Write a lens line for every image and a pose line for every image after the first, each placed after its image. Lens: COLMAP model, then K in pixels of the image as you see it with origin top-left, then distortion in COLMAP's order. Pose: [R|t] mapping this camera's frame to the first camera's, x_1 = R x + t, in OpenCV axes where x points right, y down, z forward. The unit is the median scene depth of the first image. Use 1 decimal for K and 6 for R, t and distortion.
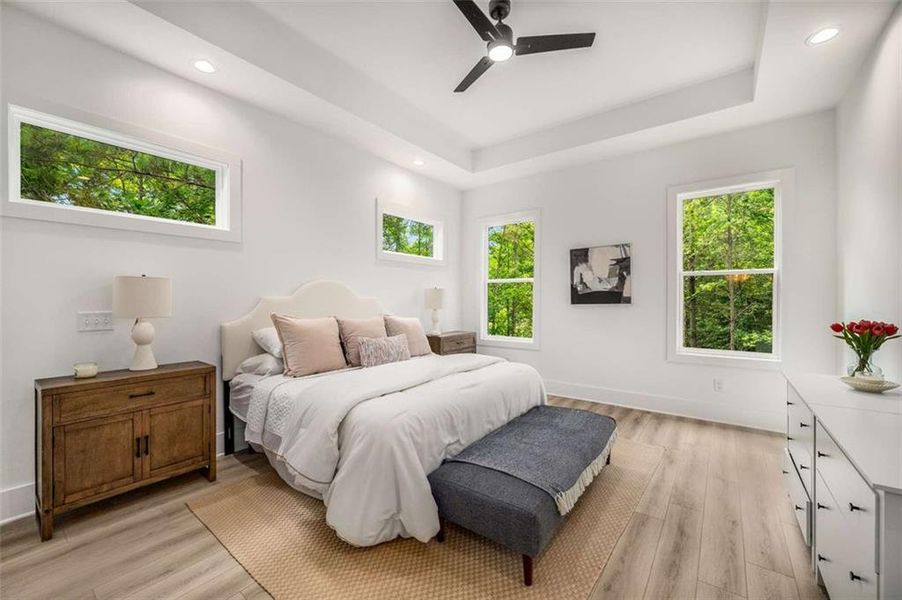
lens RADIAL K [[354.0, 0, 449.6], [0, 354.0, 297.3], [0, 0, 1]] dist [0.000413, -0.000002]
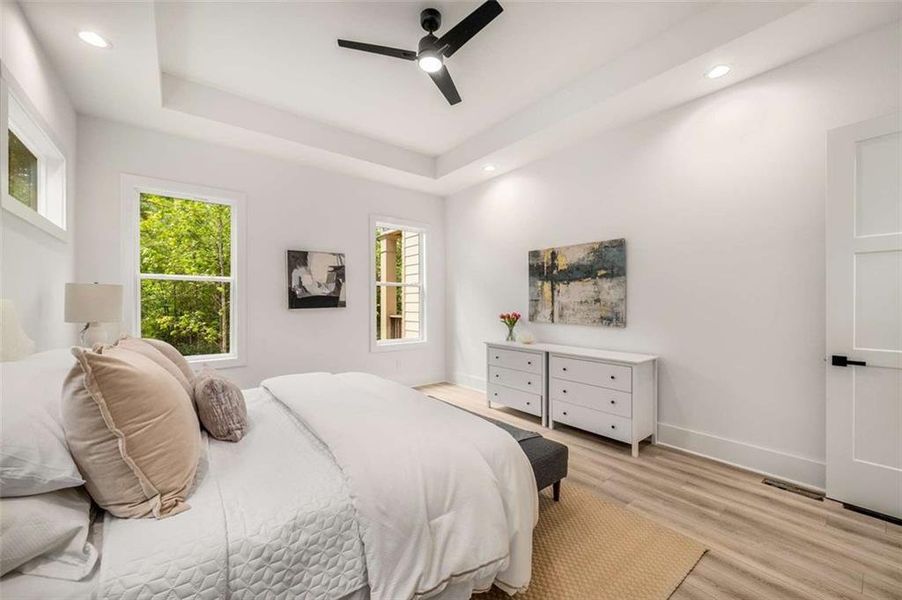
lens RADIAL K [[354.0, 0, 448.7], [0, 354.0, 302.6], [0, 0, 1]] dist [0.000413, -0.000002]
pose [[0.251214, 0.001876, 0.967930, -0.480450], [-0.003147, 0.999994, -0.001122, 0.002961], [-0.967927, -0.002765, 0.251218, 0.383273]]
